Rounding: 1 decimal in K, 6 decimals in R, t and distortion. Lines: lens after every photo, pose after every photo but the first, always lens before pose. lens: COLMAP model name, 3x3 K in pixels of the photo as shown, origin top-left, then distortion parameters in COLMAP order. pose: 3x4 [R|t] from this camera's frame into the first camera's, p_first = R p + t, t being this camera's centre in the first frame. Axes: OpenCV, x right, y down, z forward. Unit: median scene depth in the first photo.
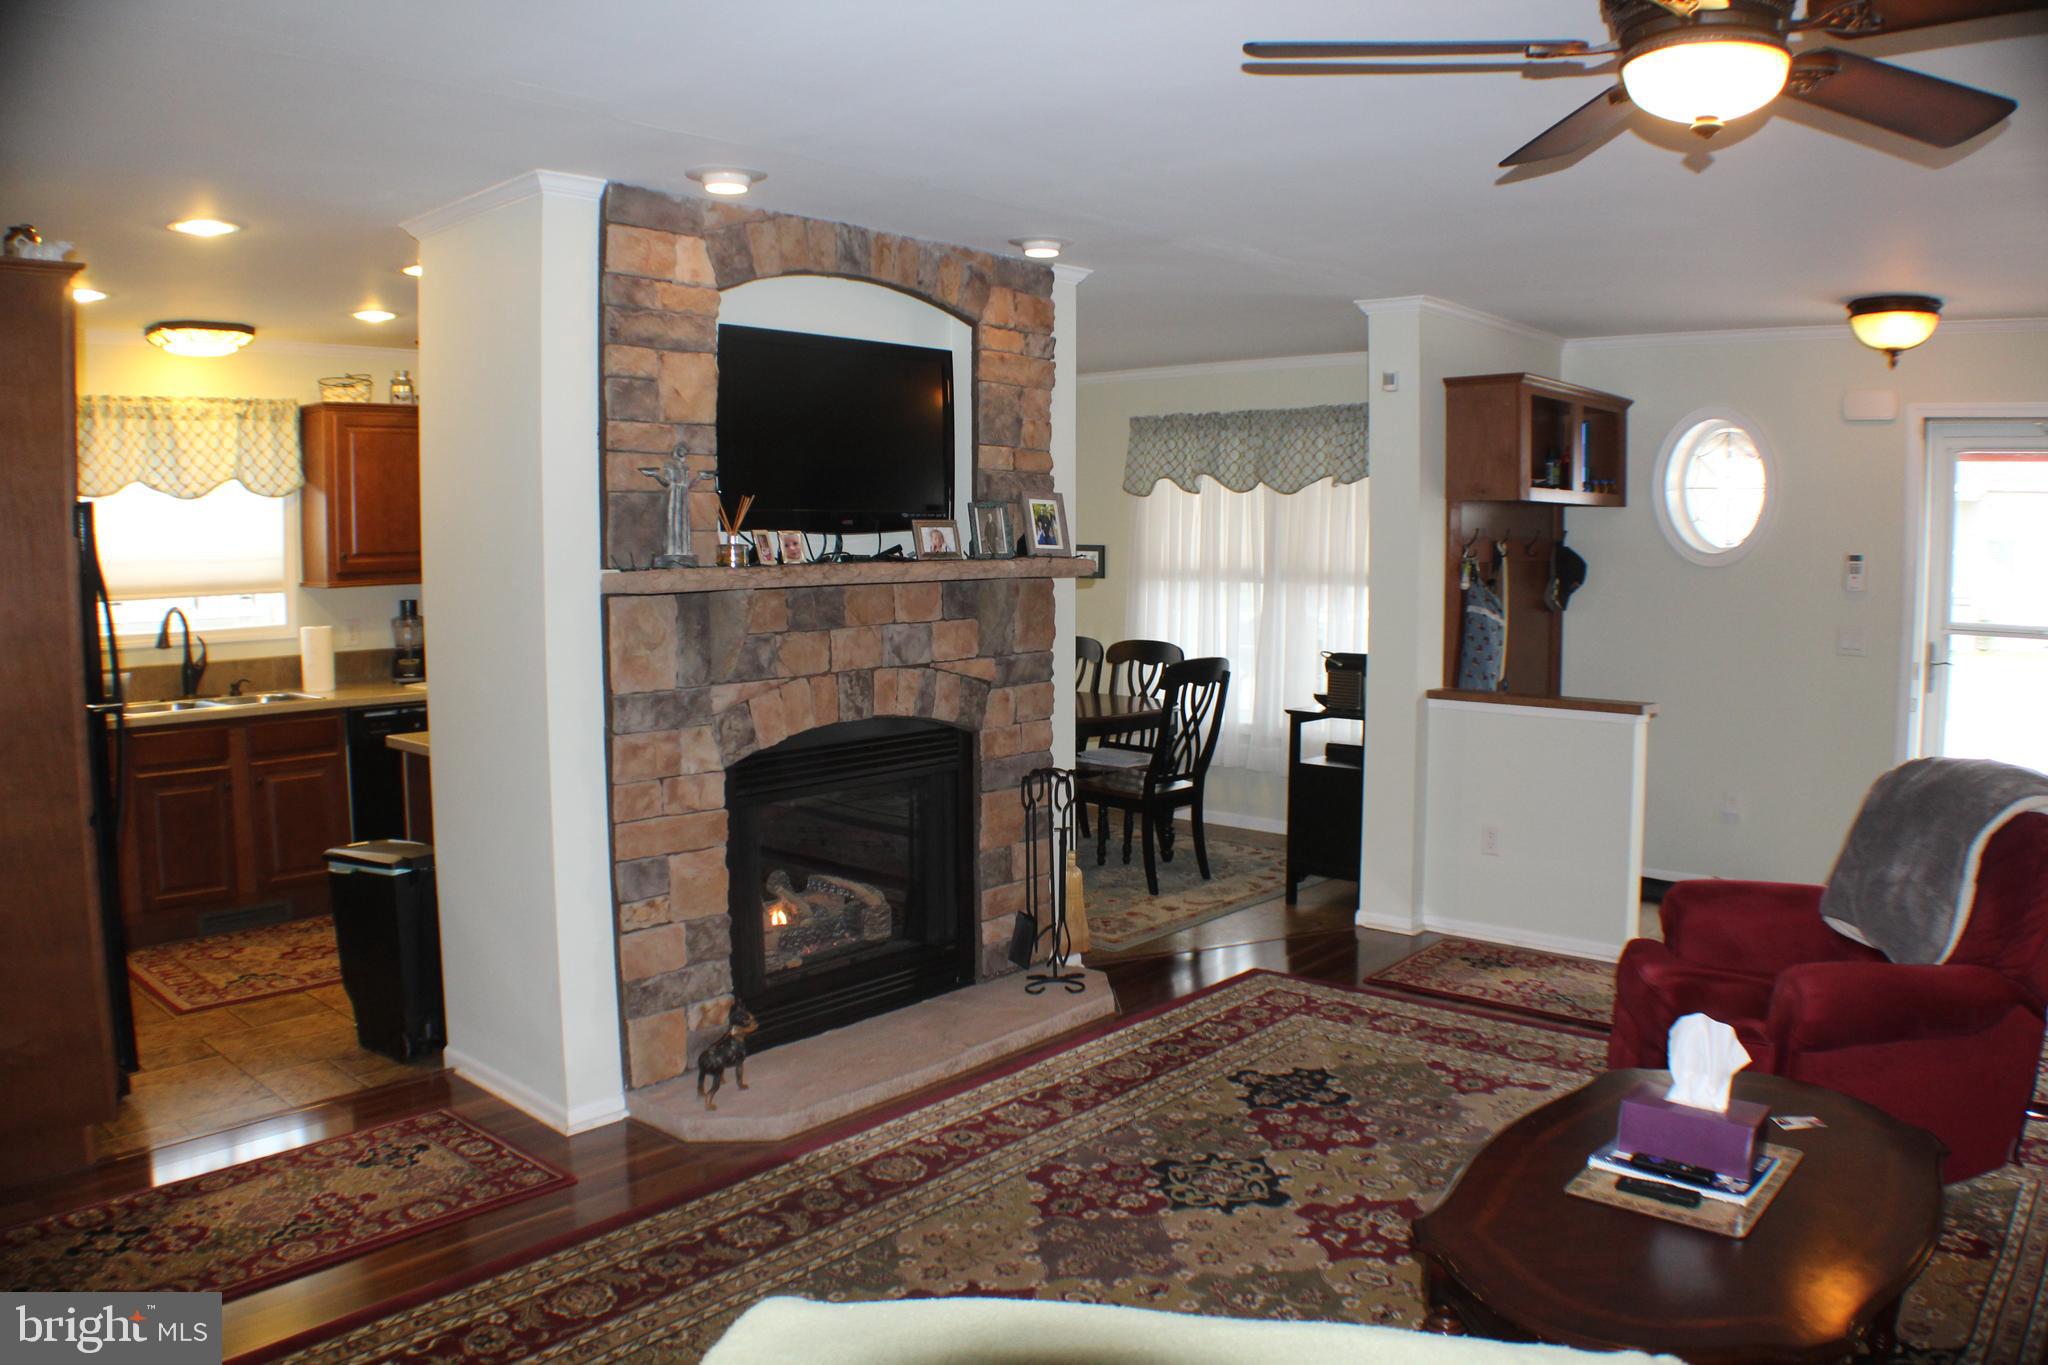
lens RADIAL K [[1493.7, 0, 1030.0], [0, 1493.7, 689.8], [0, 0, 1]] dist [-0.214812, 0.080501]
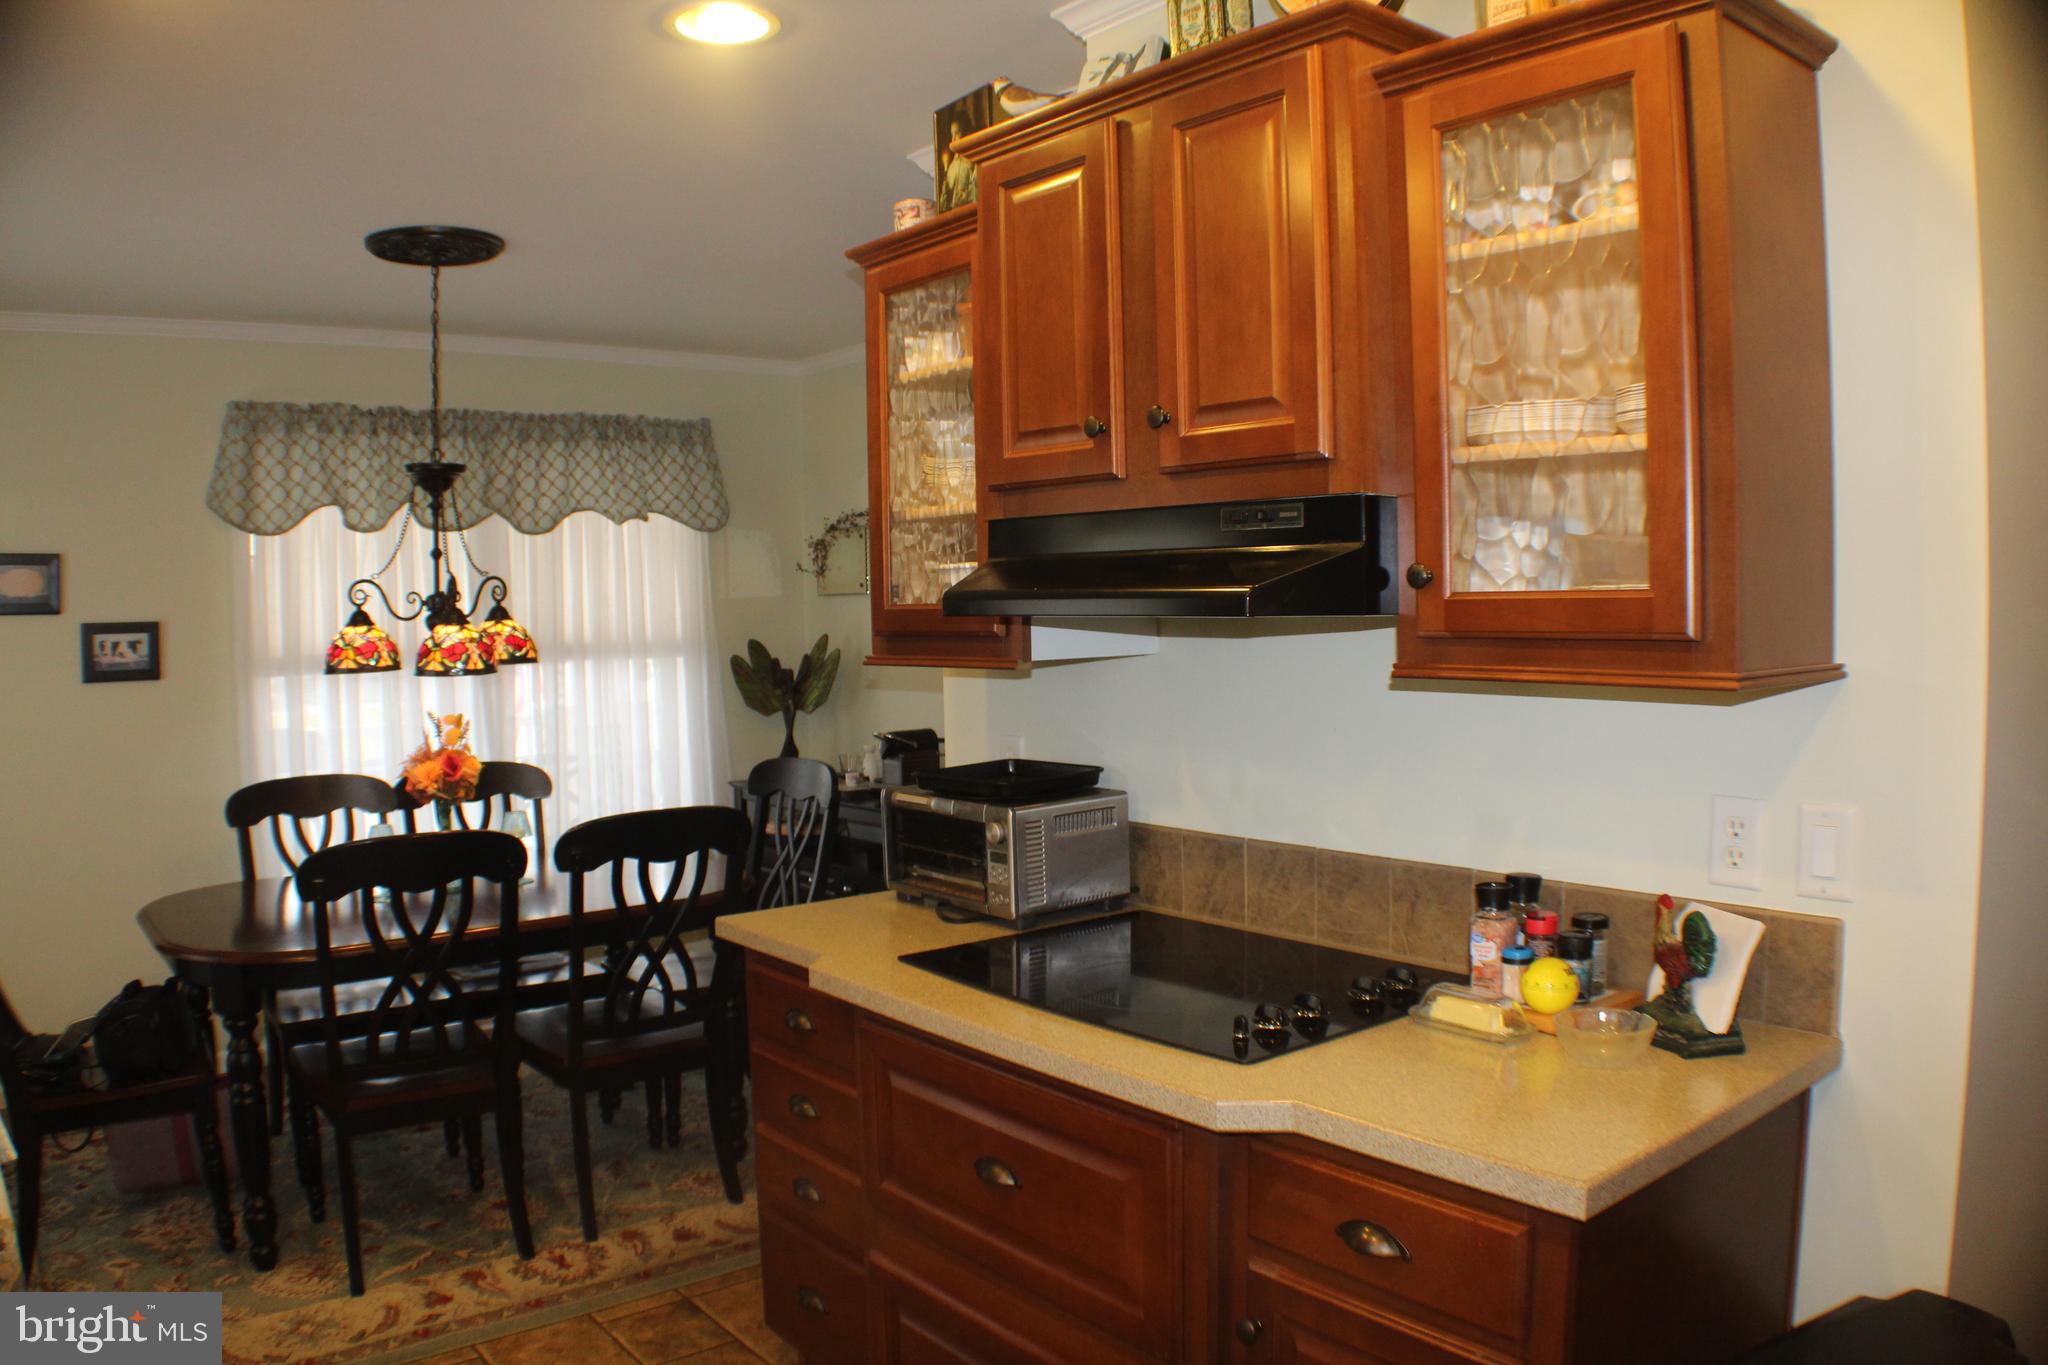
lens RADIAL K [[1493.7, 0, 1030.0], [0, 1493.7, 689.8], [0, 0, 1]] dist [-0.214812, 0.080501]
pose [[0.172228, -0.062309, 0.983085, -0.751508], [0.122409, 0.991616, 0.041405, -0.093590], [-0.977422, 0.113207, 0.178411, 1.048228]]
